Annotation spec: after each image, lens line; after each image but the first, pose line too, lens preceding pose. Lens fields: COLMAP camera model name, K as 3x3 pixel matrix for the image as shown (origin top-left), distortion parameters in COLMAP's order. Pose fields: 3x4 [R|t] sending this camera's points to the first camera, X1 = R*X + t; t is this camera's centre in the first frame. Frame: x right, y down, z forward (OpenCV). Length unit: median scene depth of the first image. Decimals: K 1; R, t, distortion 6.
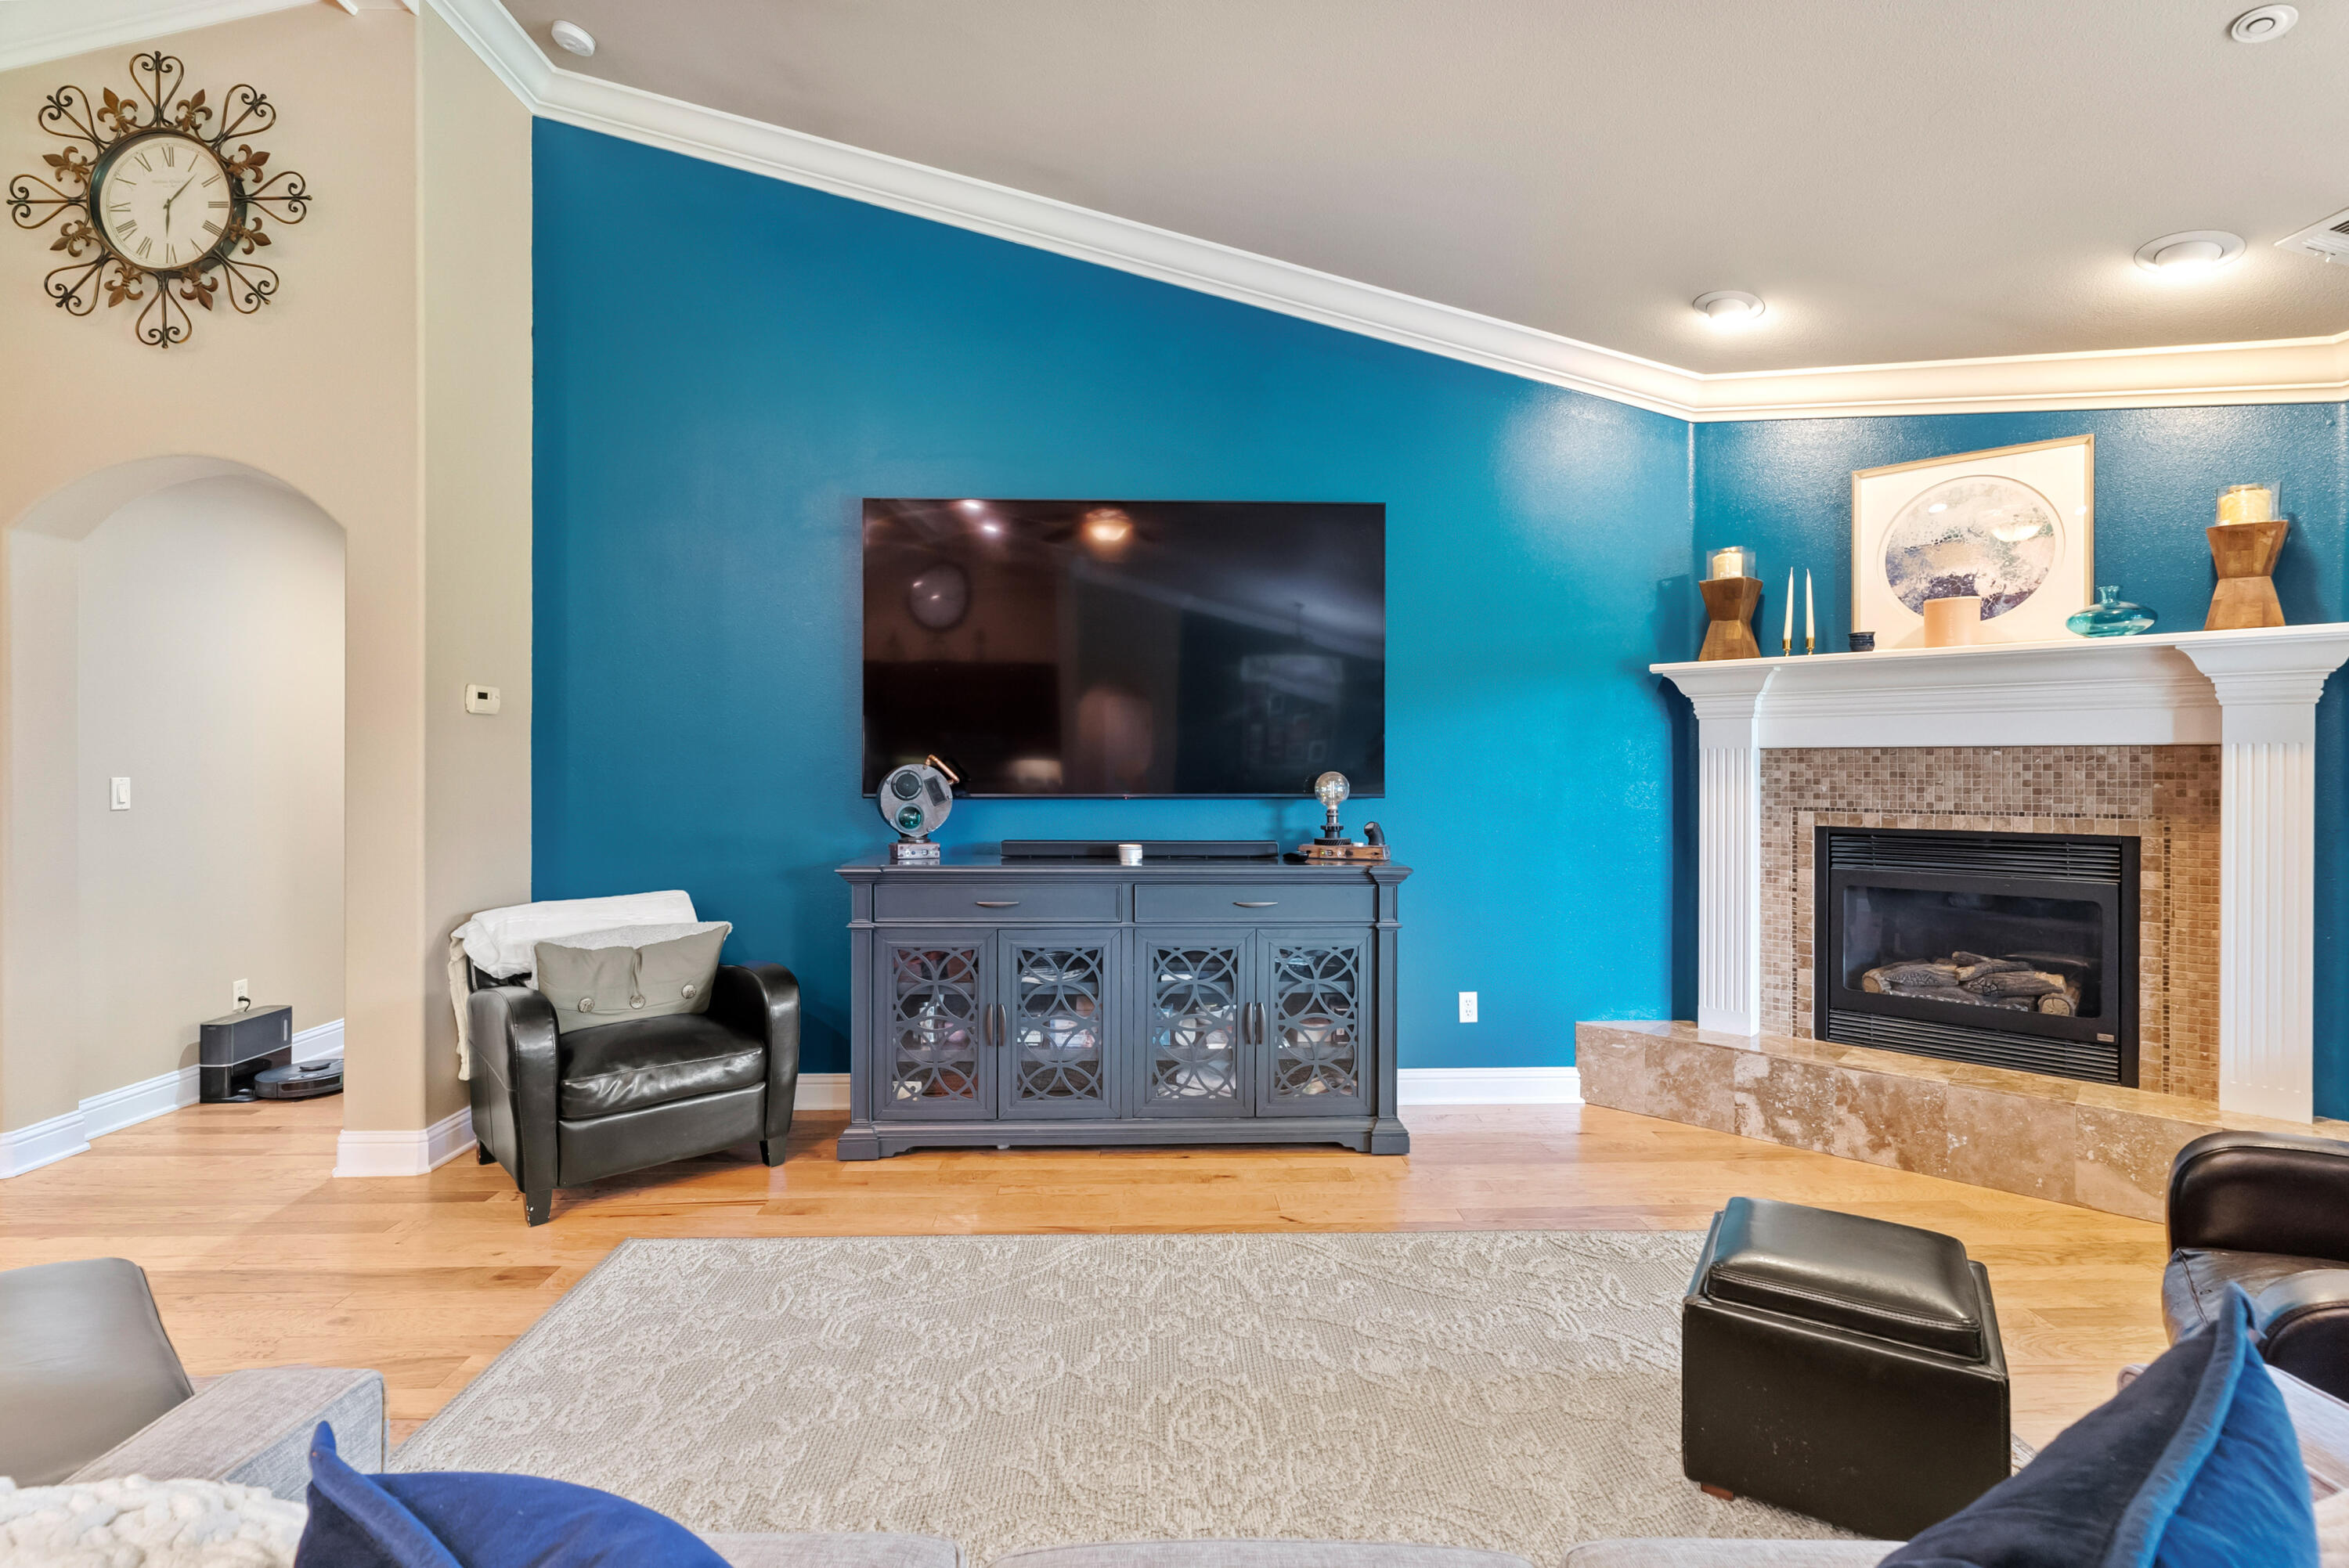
lens RADIAL K [[1078.0, 0, 1177.2], [0, 1078.0, 769.0], [0, 0, 1]] dist [-0.005584, 0.002014]
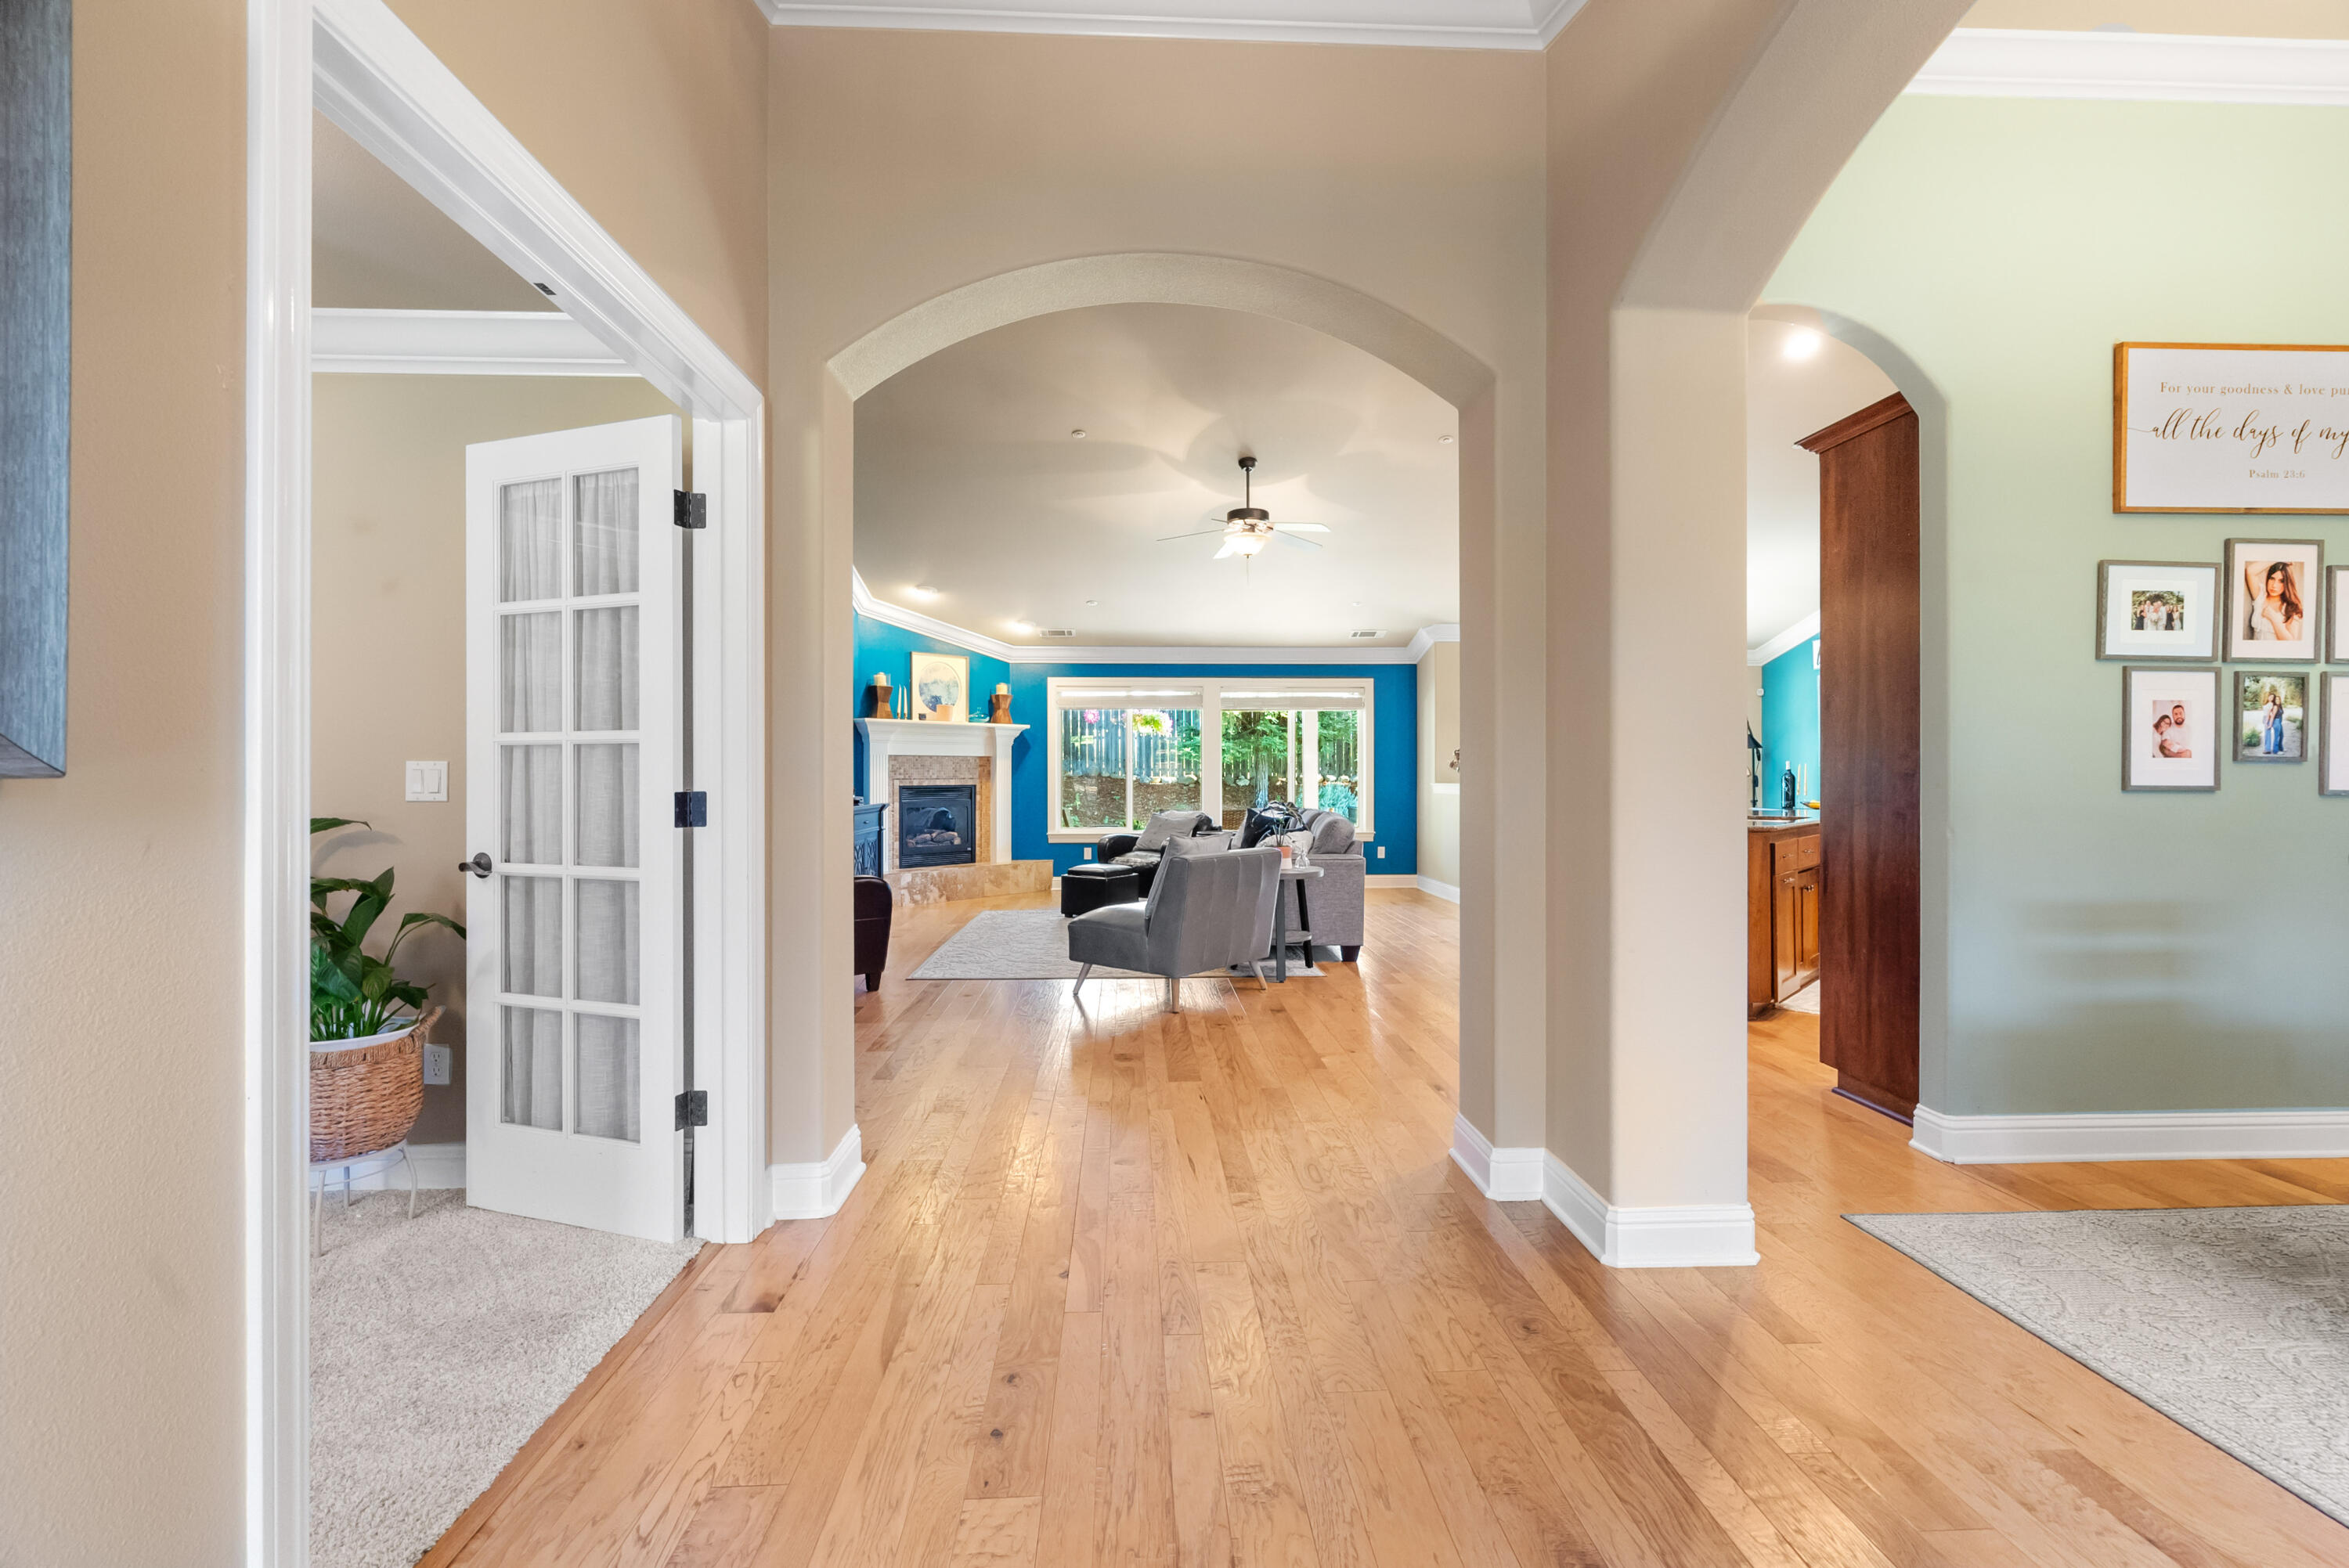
lens RADIAL K [[1078.0, 0, 1186.6], [0, 1078.0, 776.6], [0, 0, 1]] dist [-0.005584, 0.002014]
pose [[-0.032278, -0.003964, 0.999471, -2.131577], [0.003118, 0.999987, 0.004067, 0.024256], [-0.999474, 0.003247, -0.032266, 0.424514]]
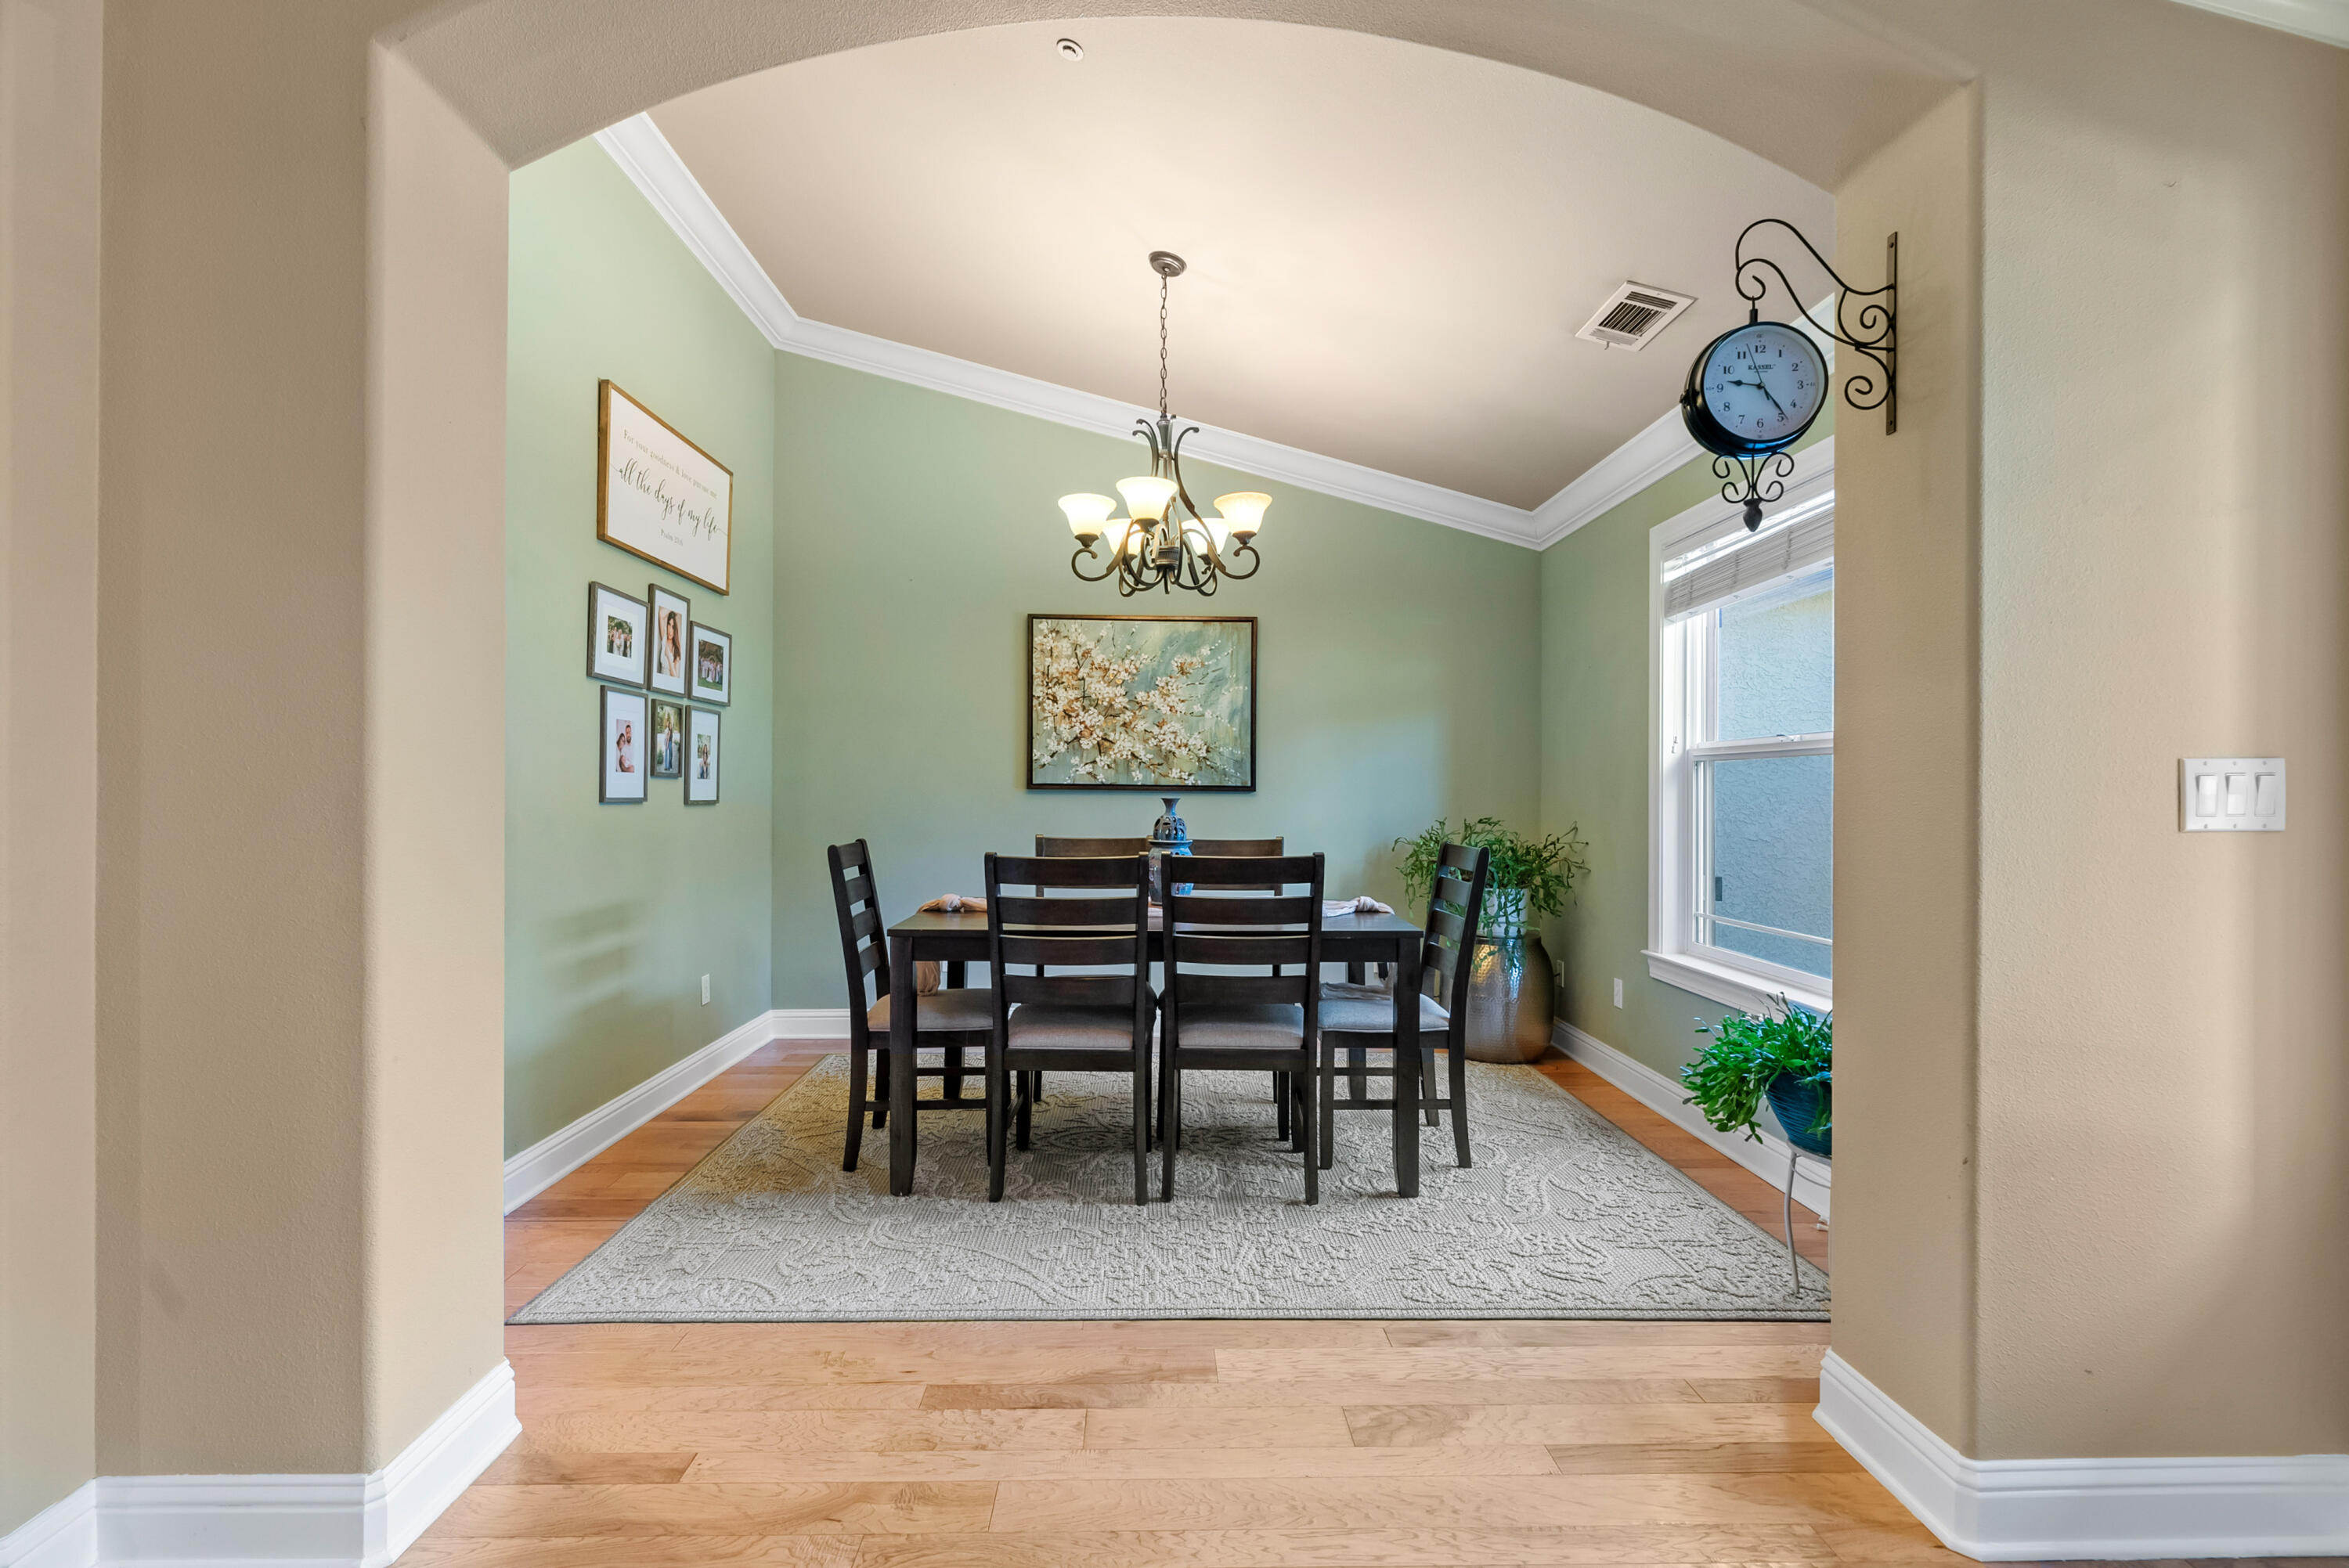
lens RADIAL K [[1078.0, 0, 1165.4], [0, 1078.0, 789.2], [0, 0, 1]] dist [-0.005584, 0.002014]
pose [[-0.999964, -0.004339, 0.007256, -1.758136], [-0.004316, 0.999986, 0.003170, 0.025163], [-0.007270, 0.003138, -0.999969, 0.566540]]
